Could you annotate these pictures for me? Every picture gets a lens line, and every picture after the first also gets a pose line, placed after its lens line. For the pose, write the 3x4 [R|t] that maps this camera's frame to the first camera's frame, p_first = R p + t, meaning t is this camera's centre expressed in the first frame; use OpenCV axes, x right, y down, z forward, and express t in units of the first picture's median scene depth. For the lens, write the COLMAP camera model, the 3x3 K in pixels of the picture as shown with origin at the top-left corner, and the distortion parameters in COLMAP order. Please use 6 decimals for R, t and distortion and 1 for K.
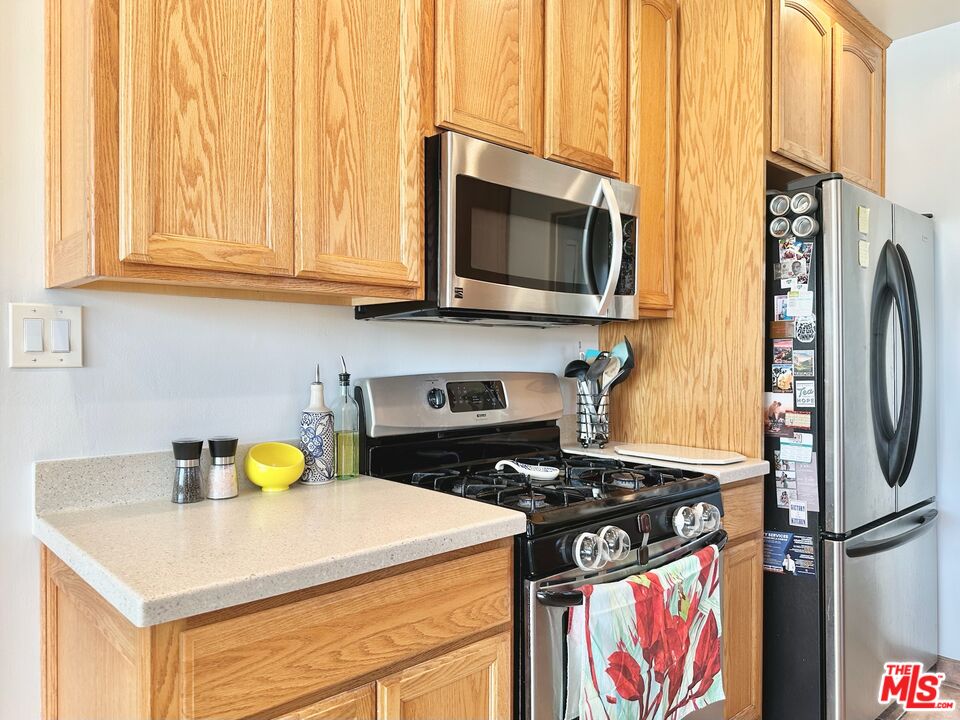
lens RADIAL K [[674.7, 0, 477.9], [0, 674.7, 363.9], [0, 0, 1]] dist [-0.004366, -0.003882]
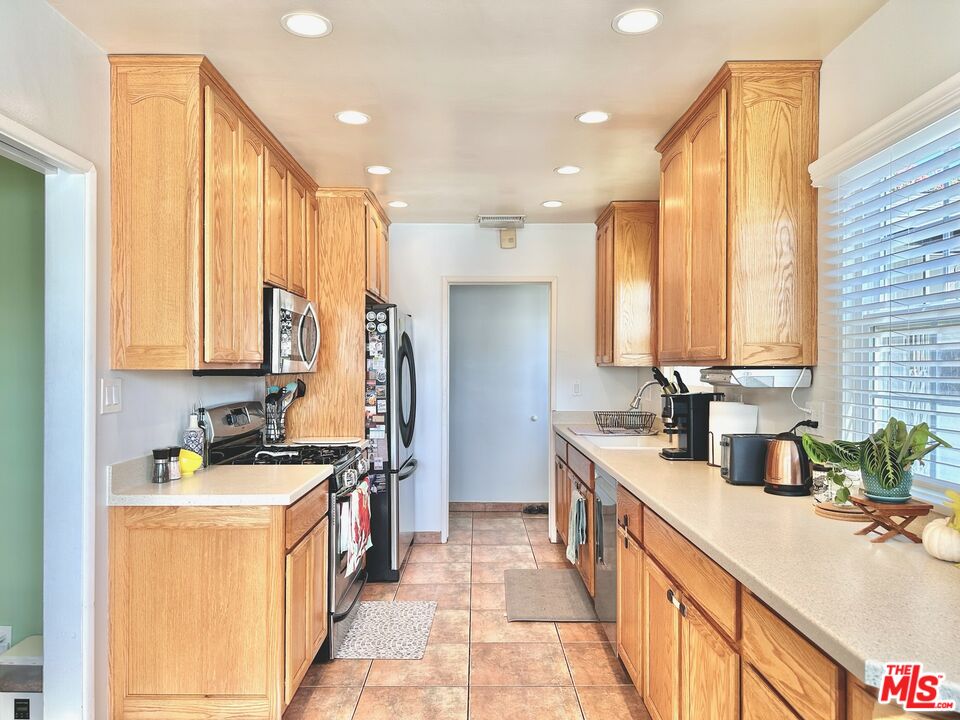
lens RADIAL K [[674.7, 0, 480.2], [0, 674.7, 361.4], [0, 0, 1]] dist [-0.004366, -0.003882]
pose [[0.663467, -0.000378, 0.748206, -0.887246], [0.012708, 0.999861, -0.010763, -0.068699], [-0.748098, 0.016650, 0.663380, -0.634086]]
